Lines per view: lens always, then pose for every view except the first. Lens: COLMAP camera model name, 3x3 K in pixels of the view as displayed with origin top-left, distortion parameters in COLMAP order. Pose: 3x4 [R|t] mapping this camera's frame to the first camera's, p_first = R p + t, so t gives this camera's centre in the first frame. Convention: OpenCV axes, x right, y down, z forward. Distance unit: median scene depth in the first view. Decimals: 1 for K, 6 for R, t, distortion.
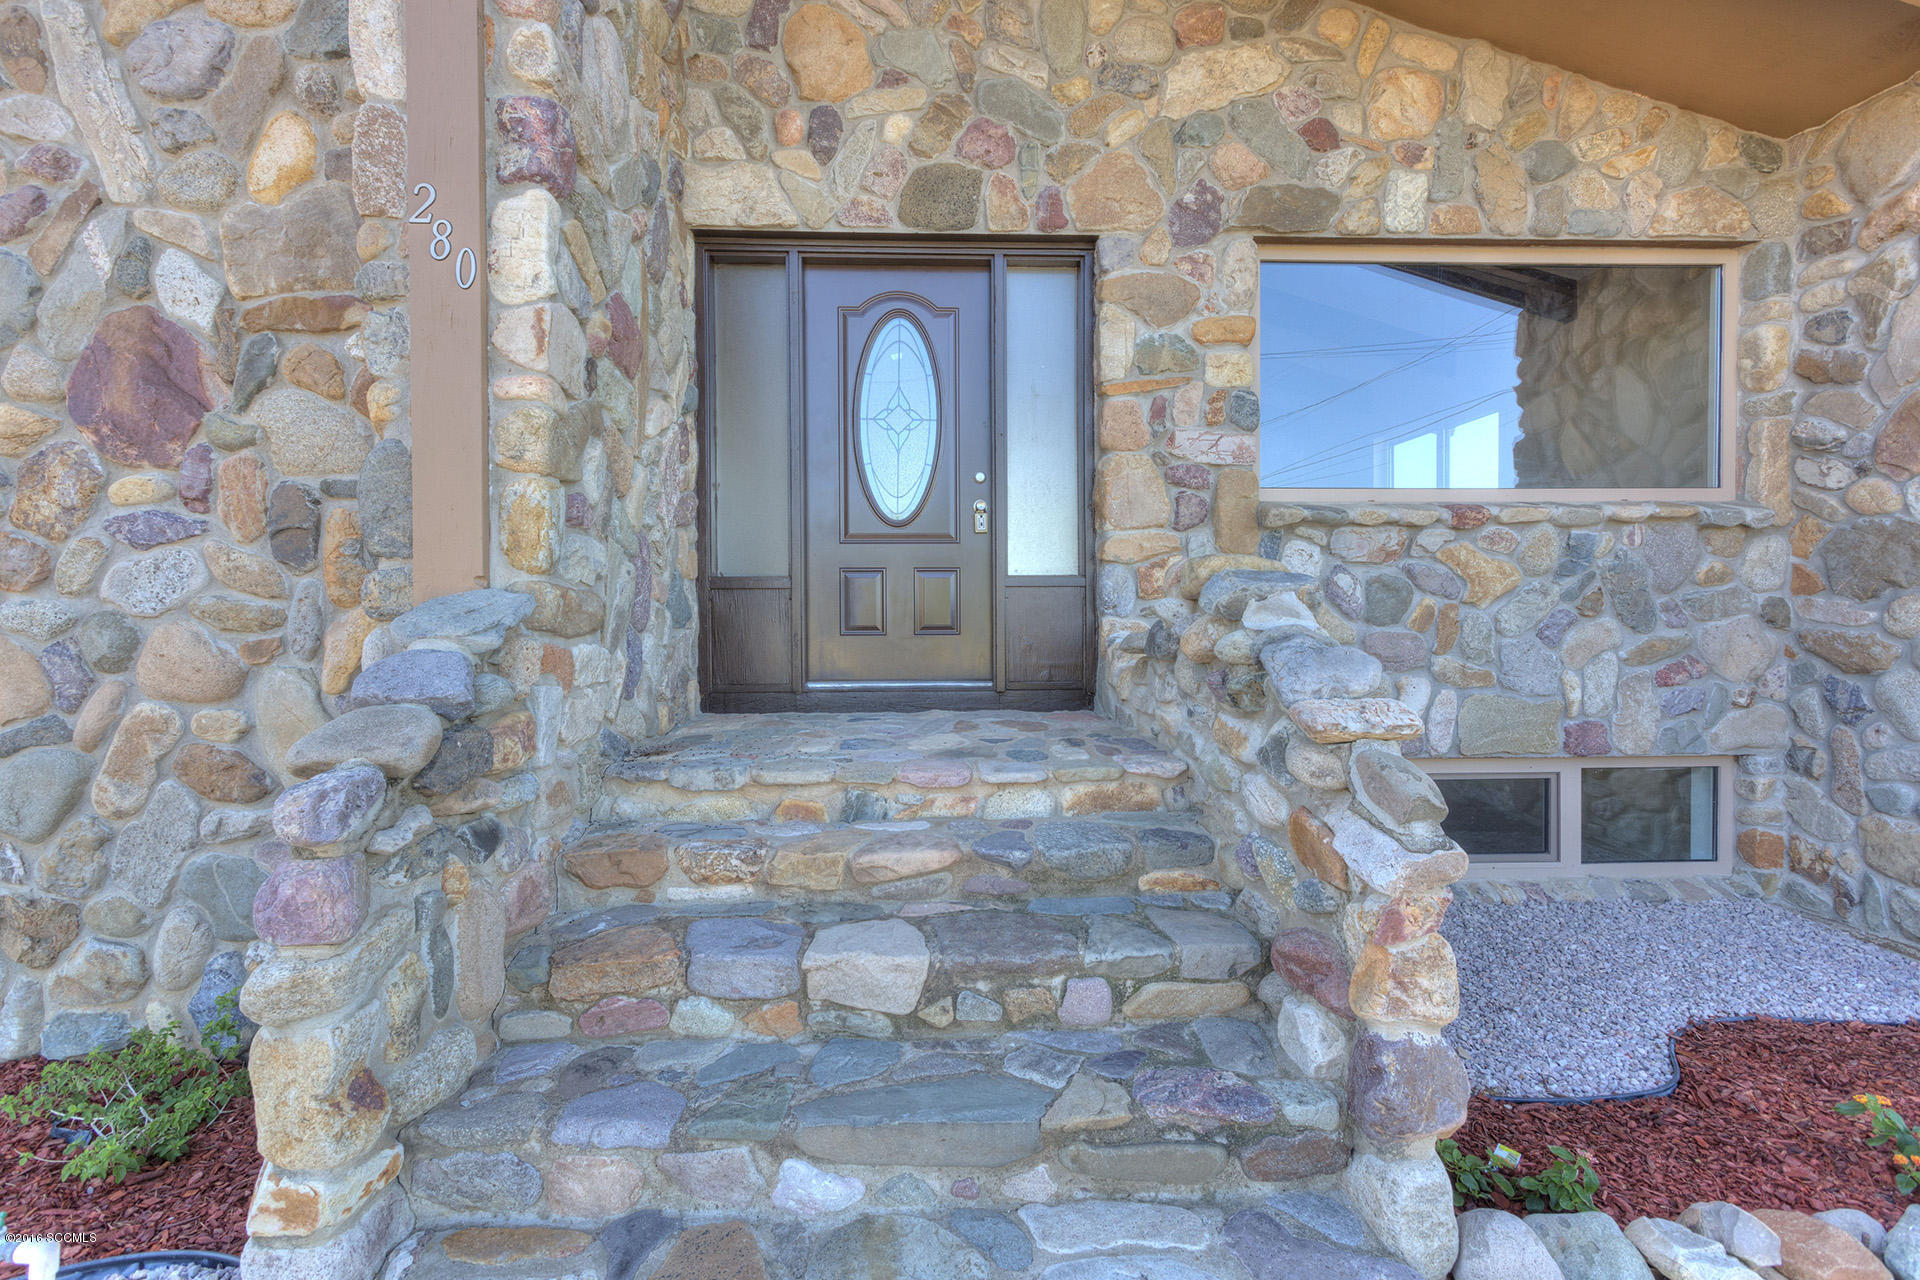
lens RADIAL K [[889.3, 0, 956.9], [0, 889.3, 637.2], [0, 0, 1]] dist [0.002570, 0.000762]
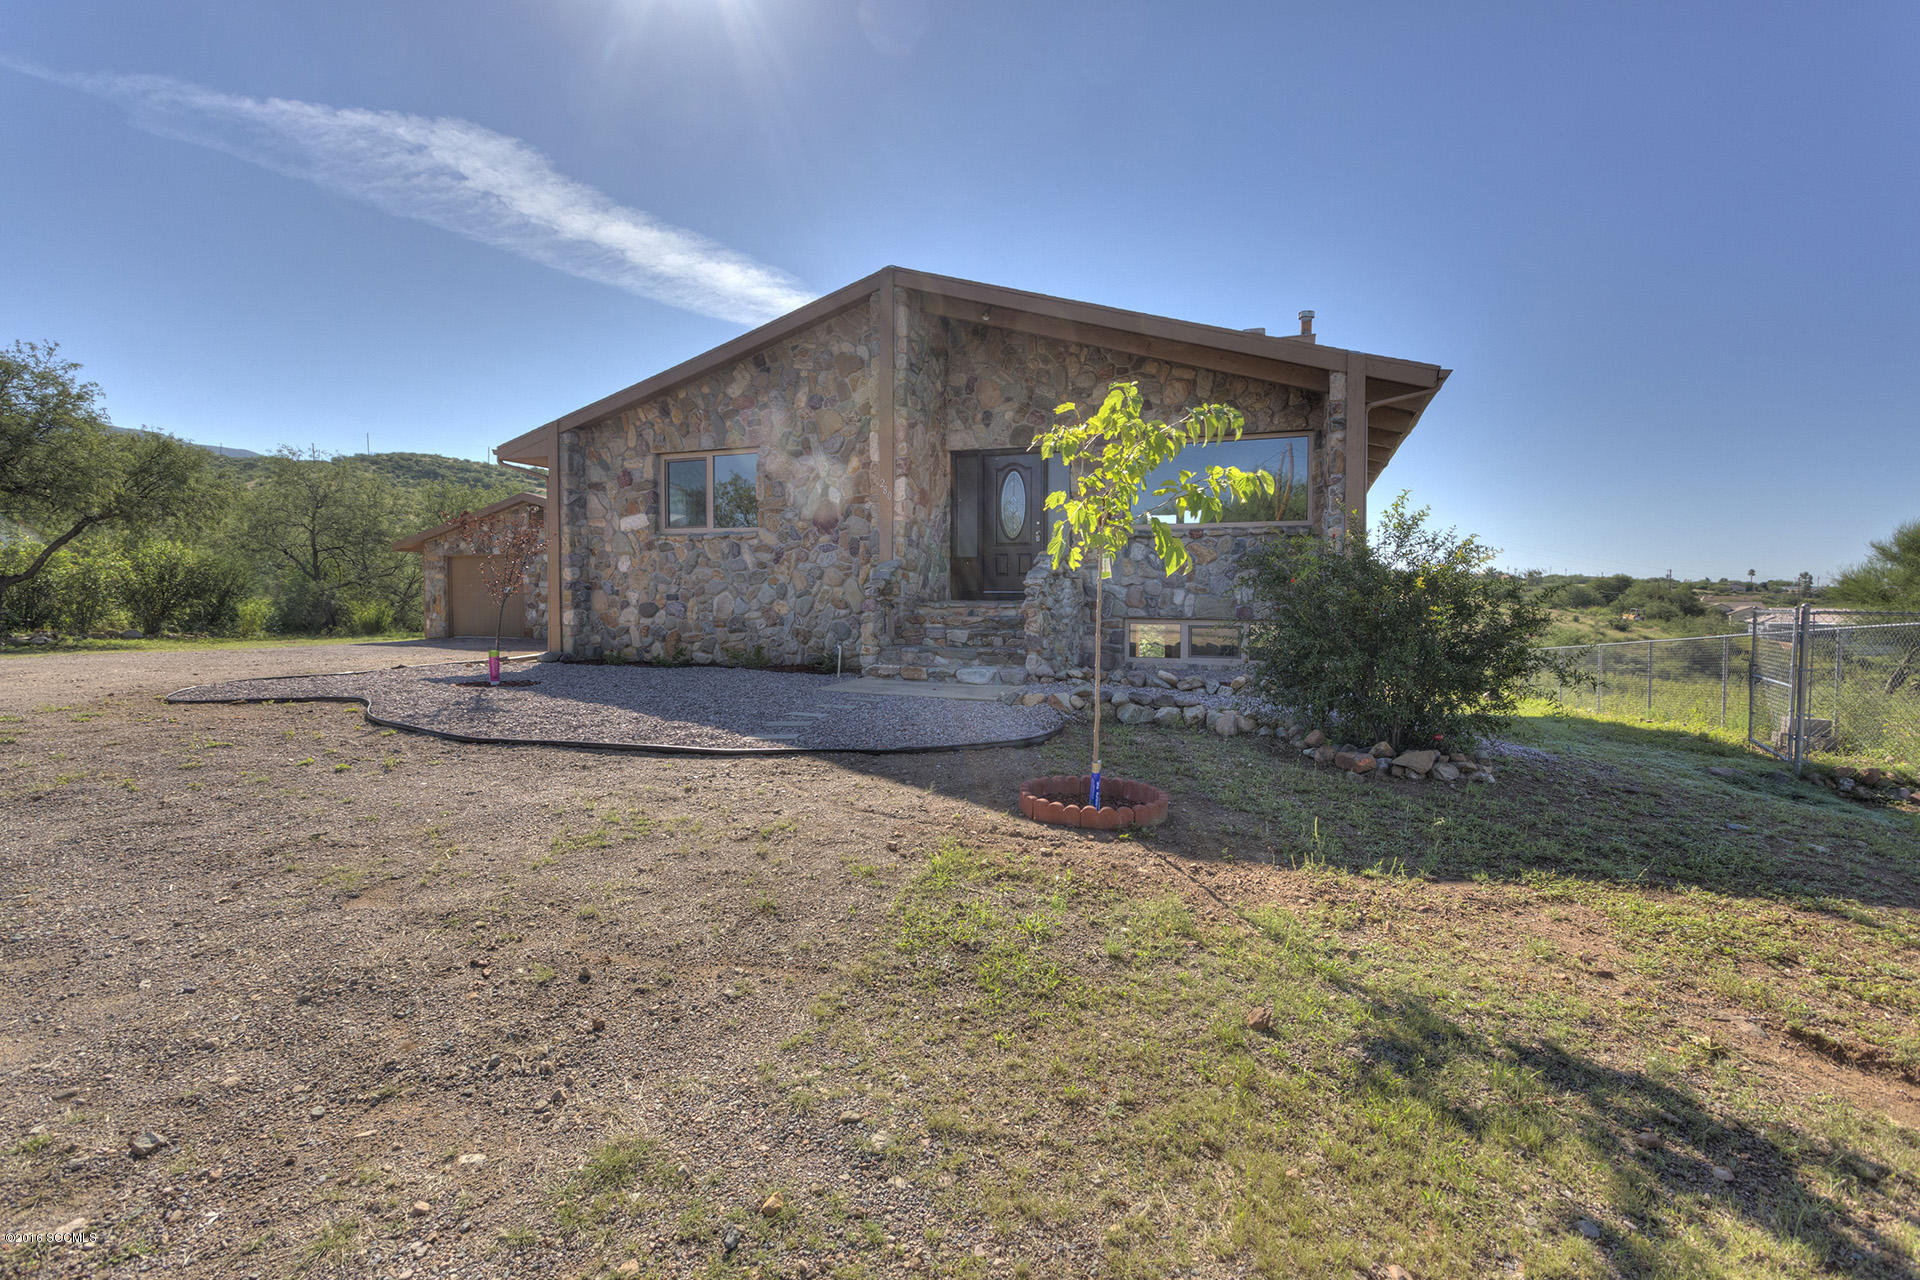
lens RADIAL K [[901.2, 0, 959.1], [0, 901.2, 634.7], [0, 0, 1]] dist [0.001681, 0.002425]
pose [[0.918536, 0.024035, -0.394605, 1.051709], [-0.016688, 0.999618, 0.022041, 0.142044], [0.394984, -0.013660, 0.918586, -2.023702]]
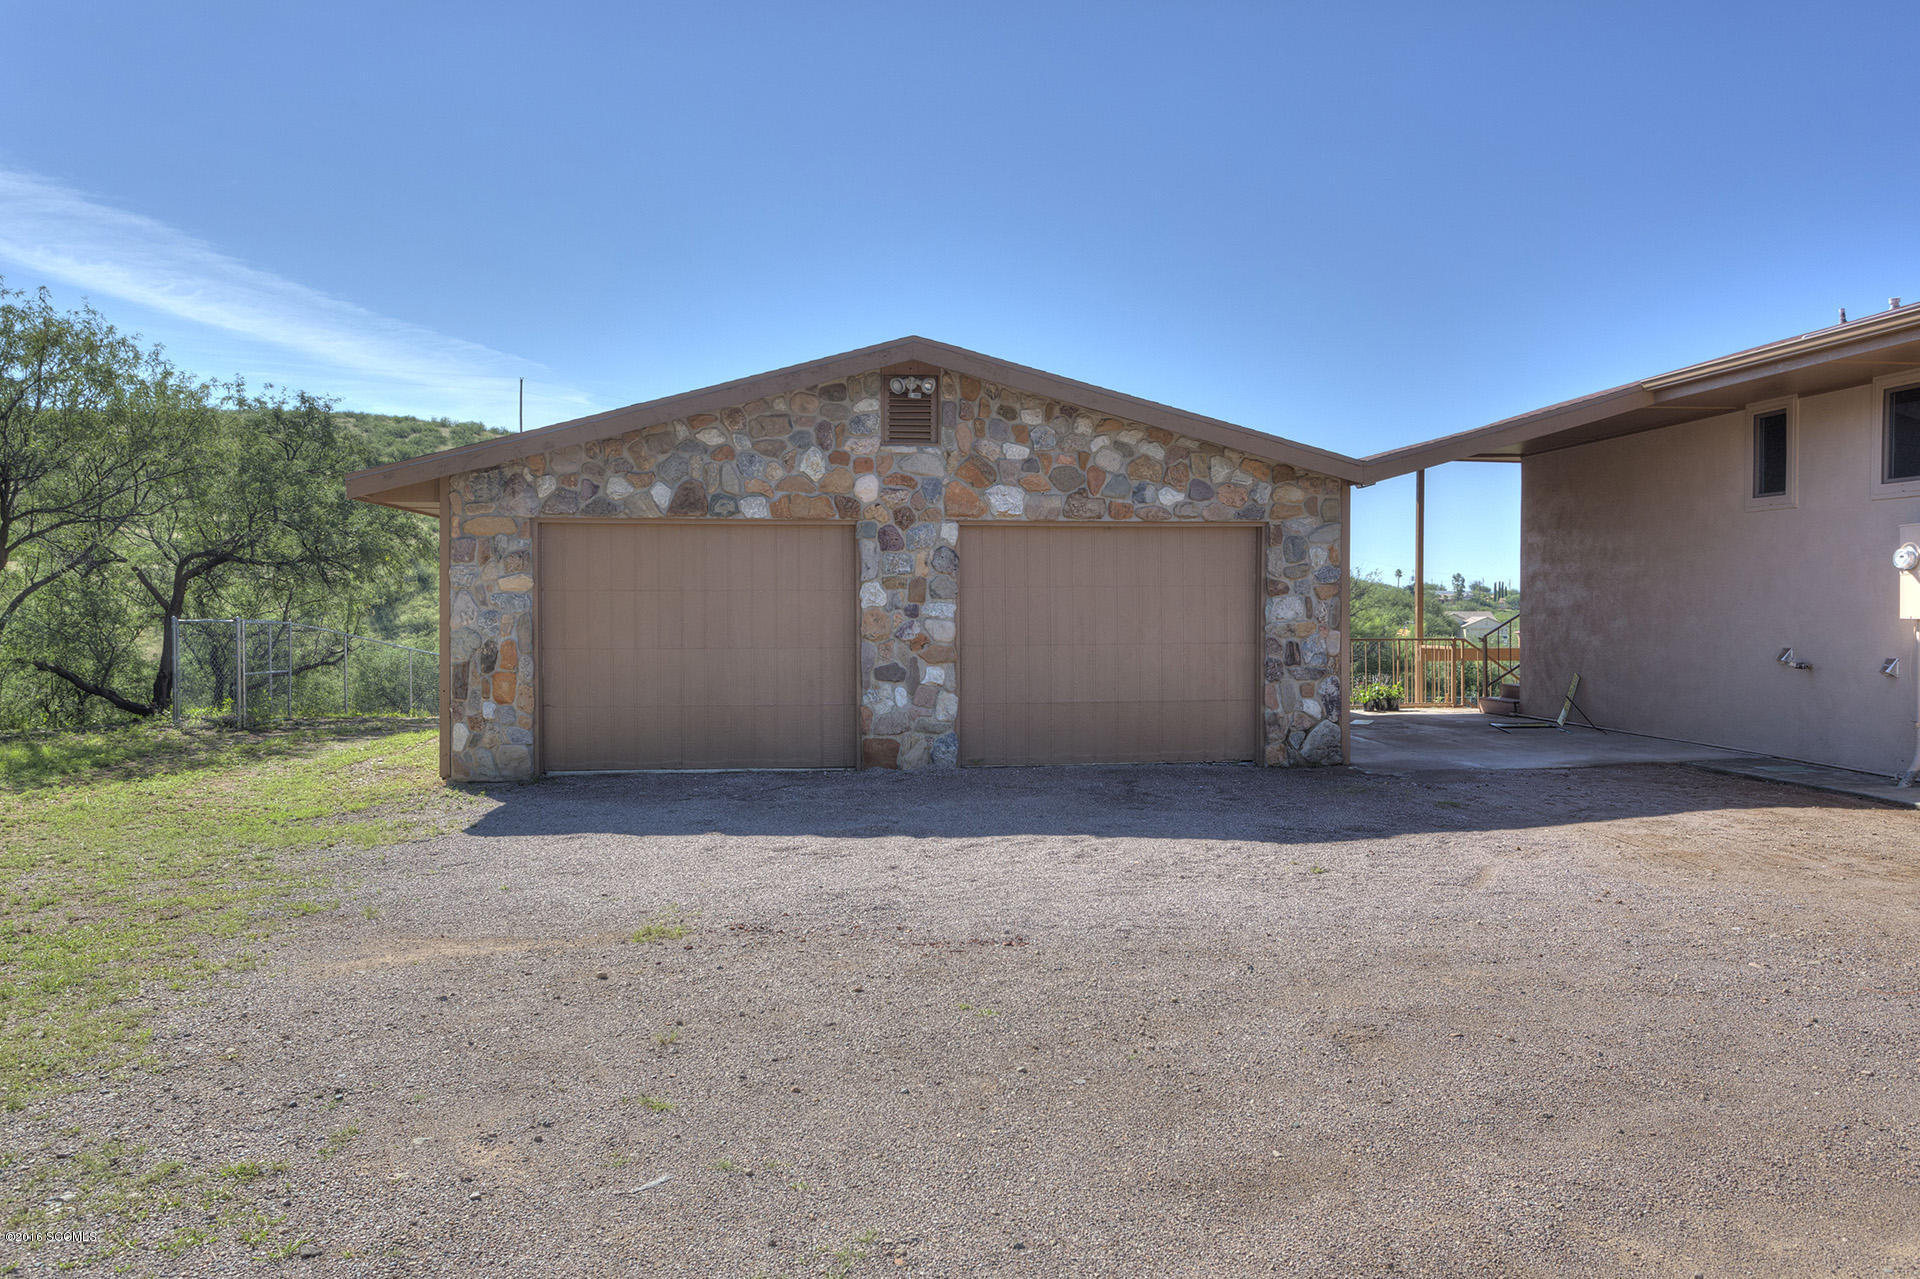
lens RADIAL K [[1454.0, 0, 960.0], [0, 1454.0, 639.5], [0, 0, 1]] dist [-0.004142, 0.001978]
pose [[0.998502, 0.005045, 0.054480, -3.743059], [-0.005024, 0.999987, -0.000534, 0.058430], [-0.054482, 0.000259, 0.998515, -0.941534]]
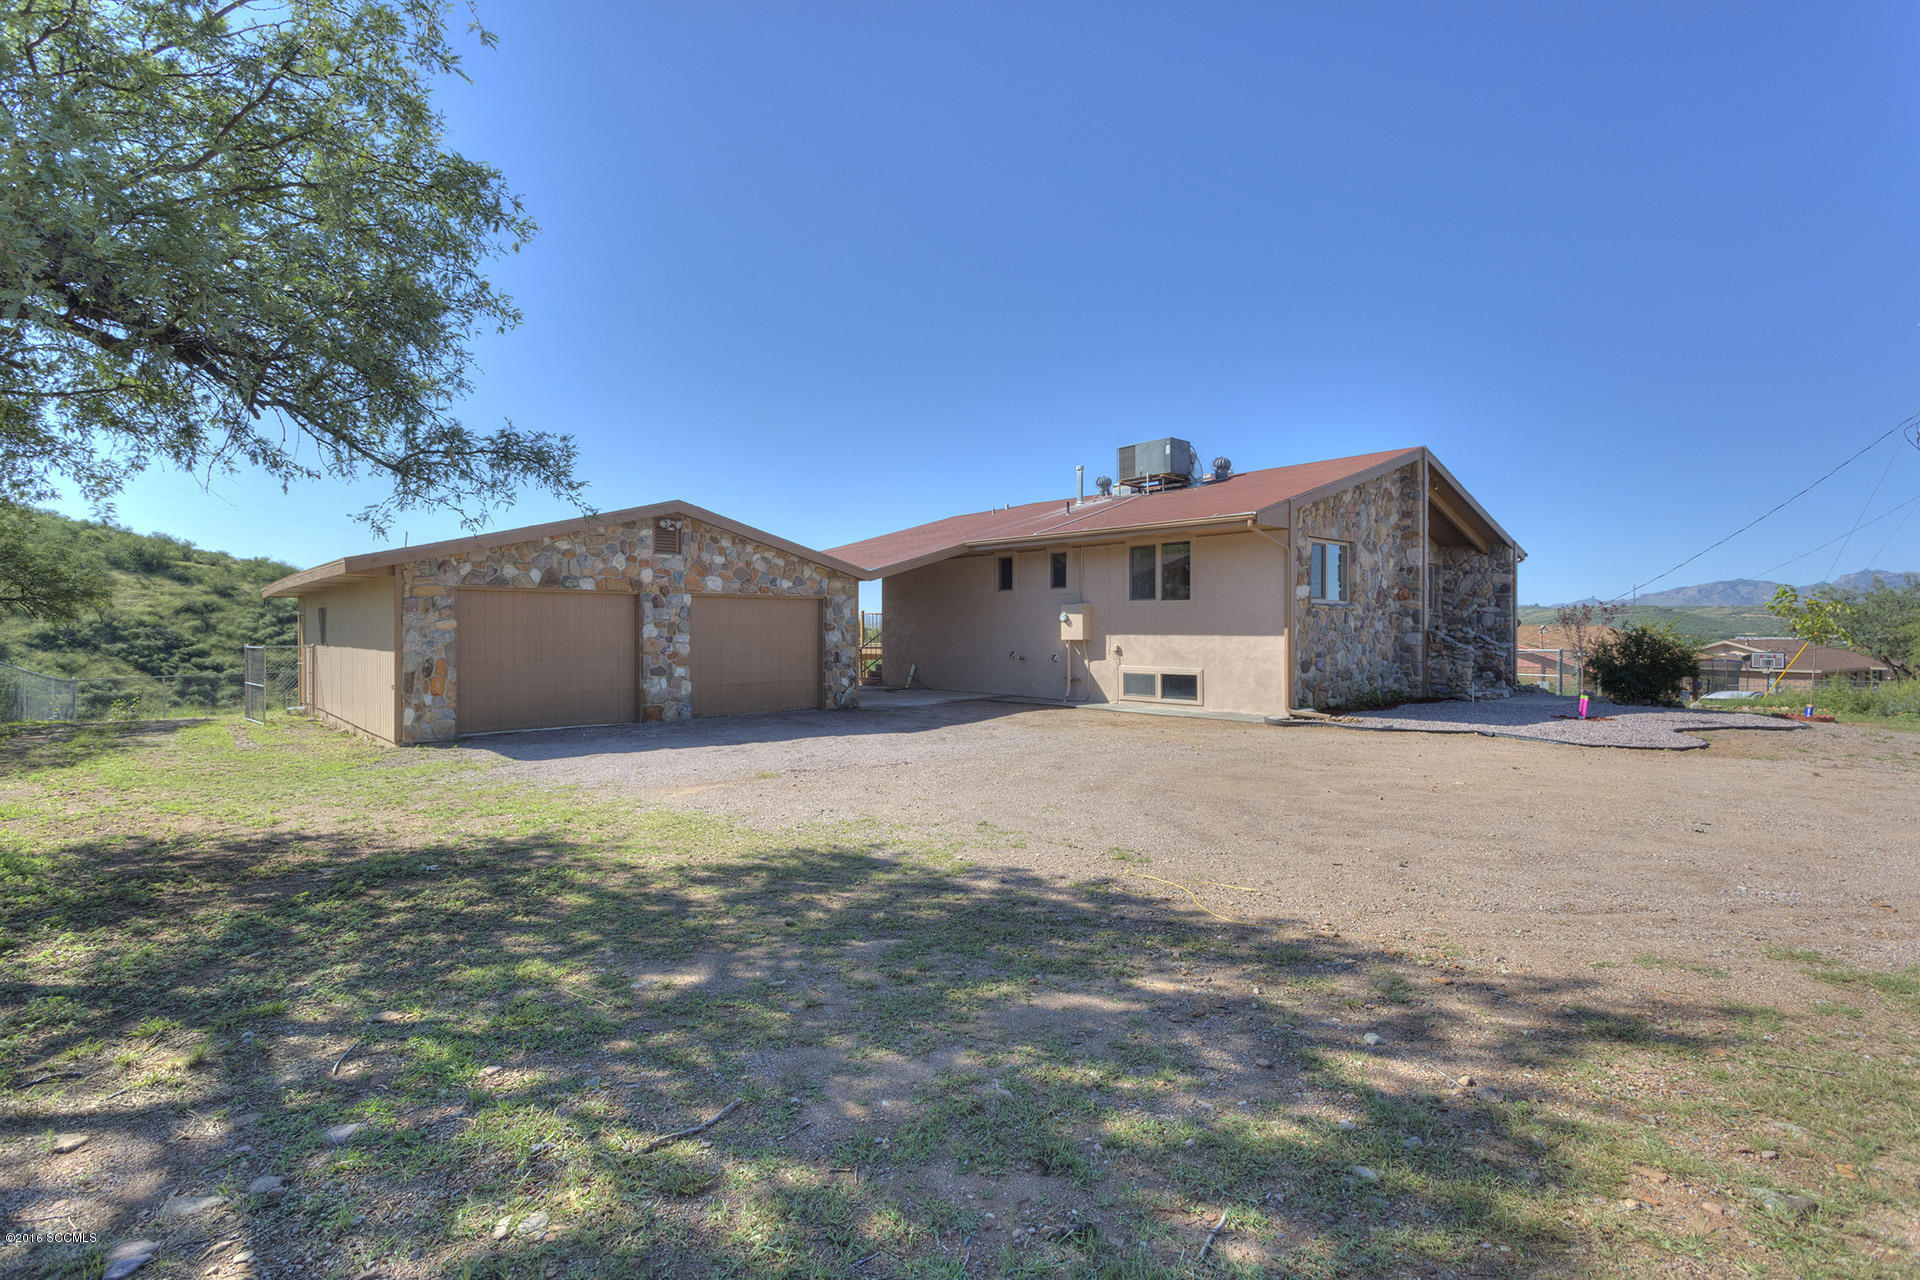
lens RADIAL K [[901.2, 0, 959.1], [0, 901.2, 634.7], [0, 0, 1]] dist [0.001681, 0.002425]
pose [[0.771061, 0.002093, 0.636758, -5.136725], [0.010109, 0.999828, -0.015527, 0.048638], [-0.636682, 0.018409, 0.770907, -1.492833]]
